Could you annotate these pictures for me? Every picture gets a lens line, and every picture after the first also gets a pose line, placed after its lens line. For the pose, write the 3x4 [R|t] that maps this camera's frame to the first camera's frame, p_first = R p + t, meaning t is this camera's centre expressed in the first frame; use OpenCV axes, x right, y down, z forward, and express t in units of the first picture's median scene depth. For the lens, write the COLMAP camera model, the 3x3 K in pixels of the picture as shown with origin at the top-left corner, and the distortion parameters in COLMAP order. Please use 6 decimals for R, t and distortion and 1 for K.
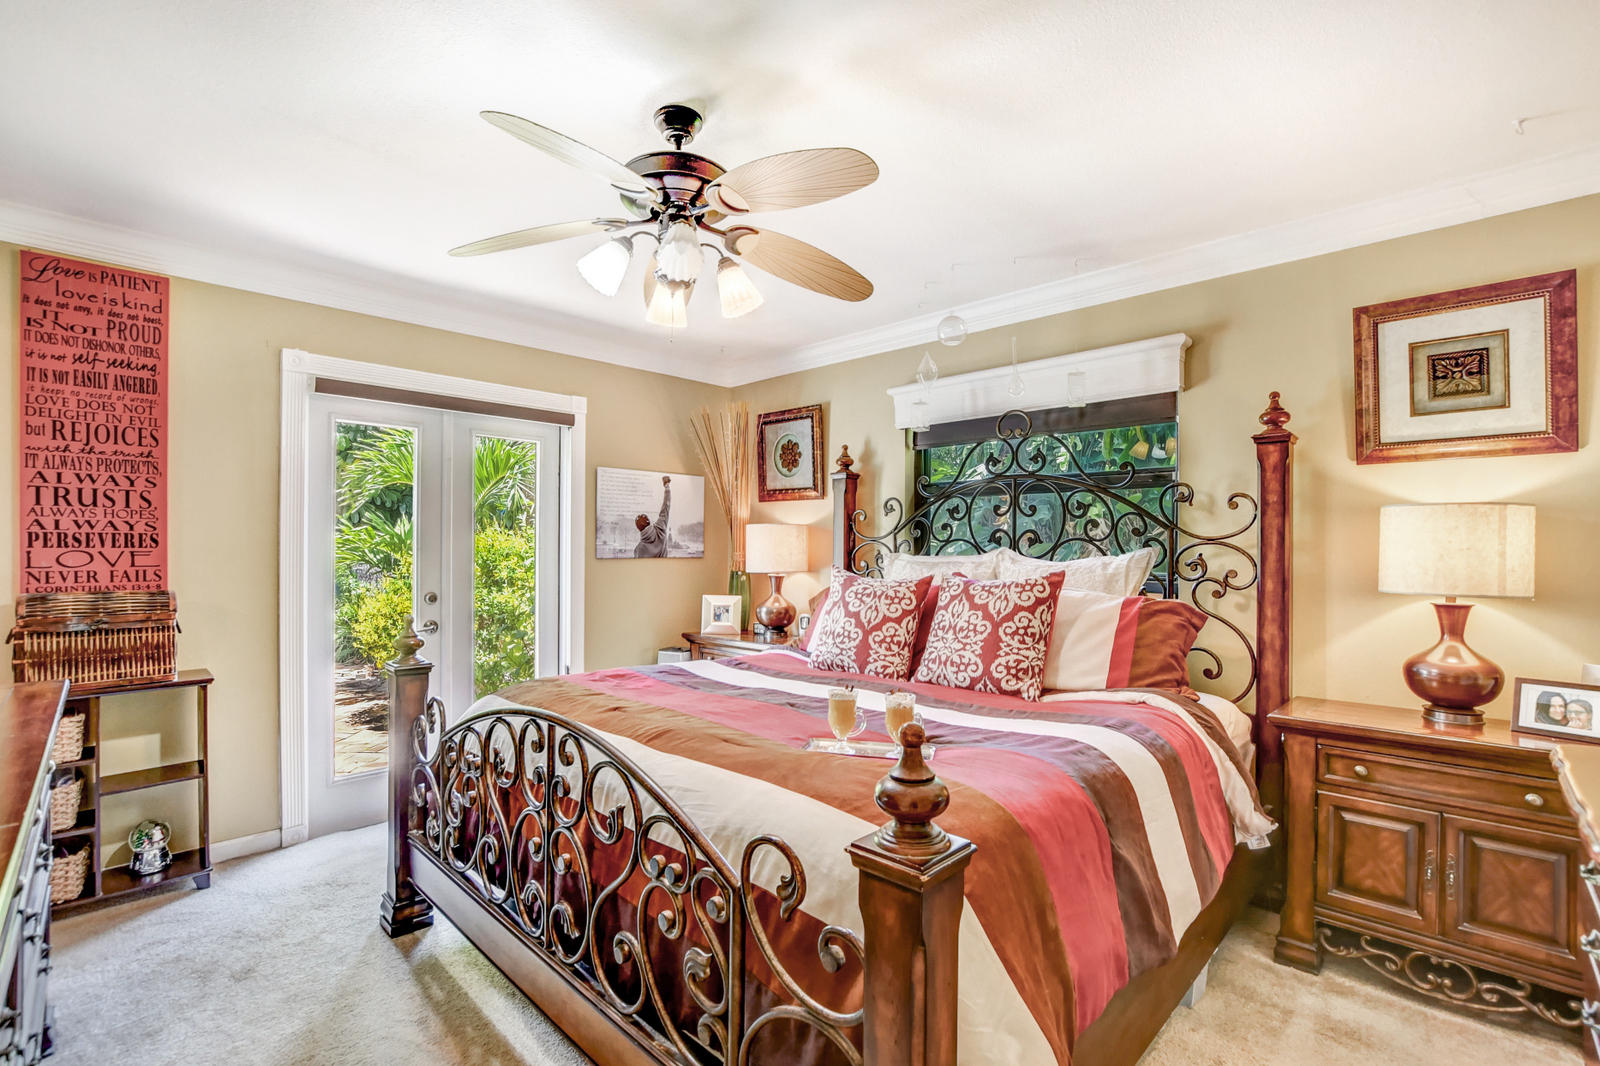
lens RADIAL K [[711.7, 0, 809.3], [0, 711.7, 537.4], [0, 0, 1]] dist [-0.024926, 0.001788]
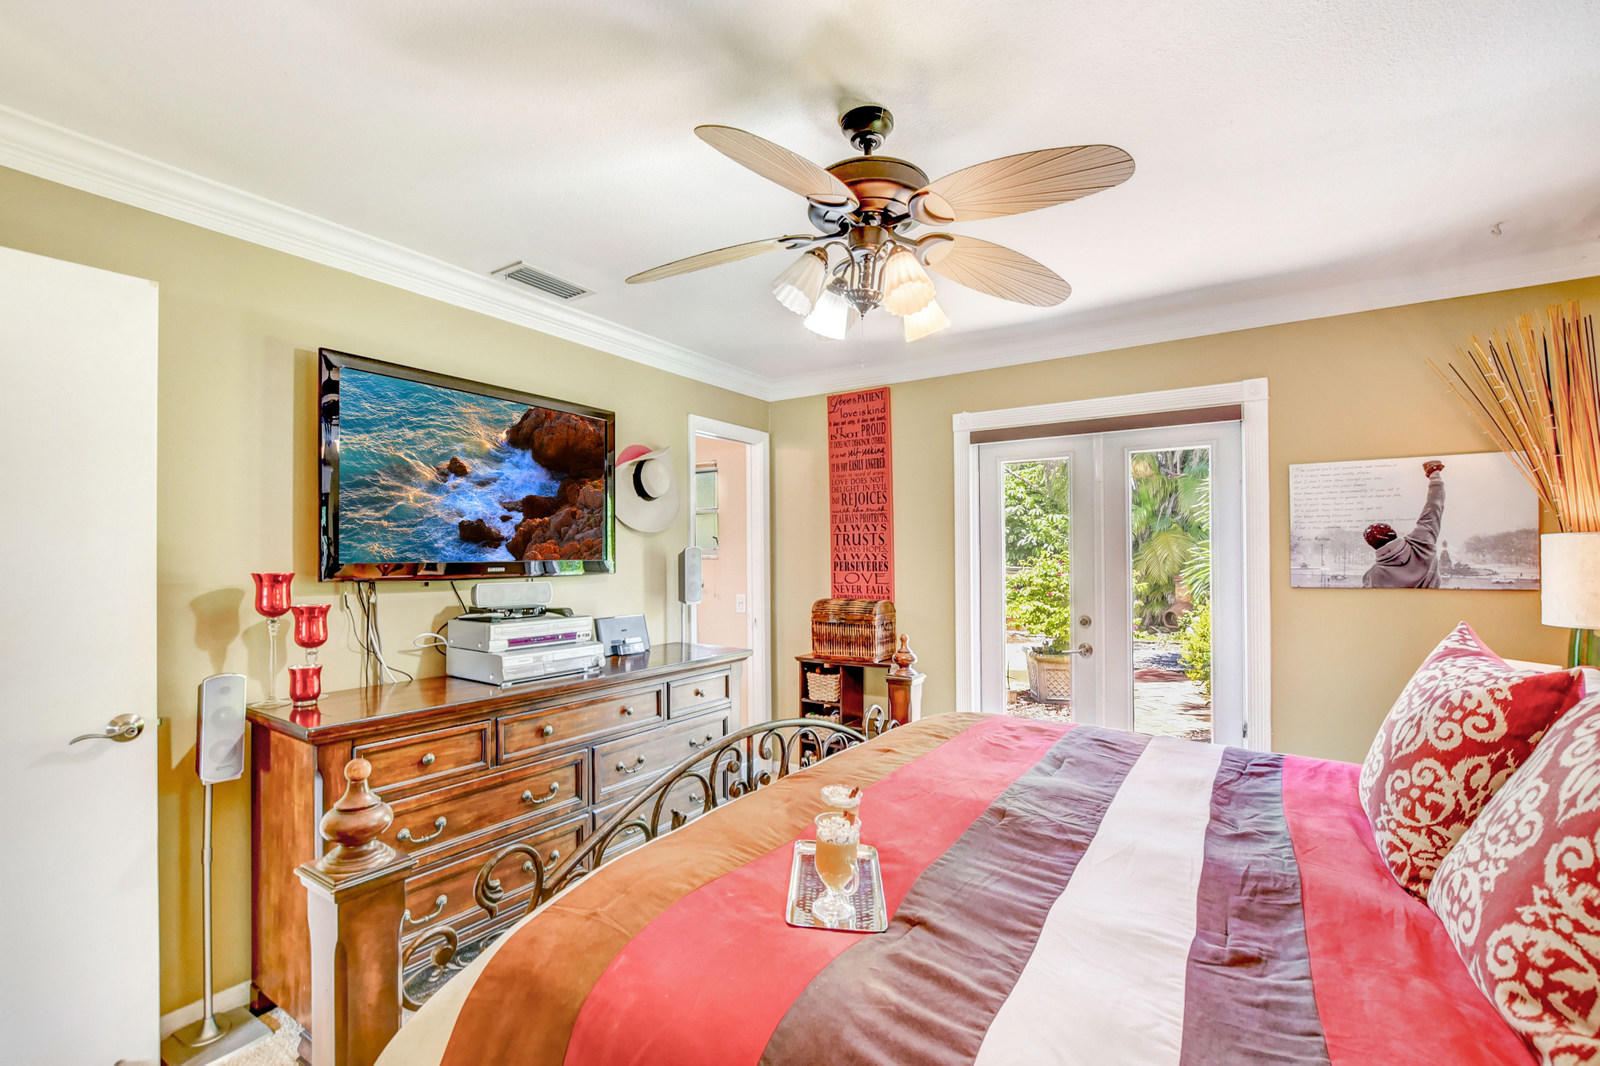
lens RADIAL K [[711.7, 0, 806.7], [0, 711.7, 540.5], [0, 0, 1]] dist [-0.024926, 0.001788]
pose [[0.187446, -0.024860, -0.981960, 0.490827], [0.020448, 0.999562, -0.021402, -0.020479], [0.982062, -0.016067, 0.187872, 0.528270]]
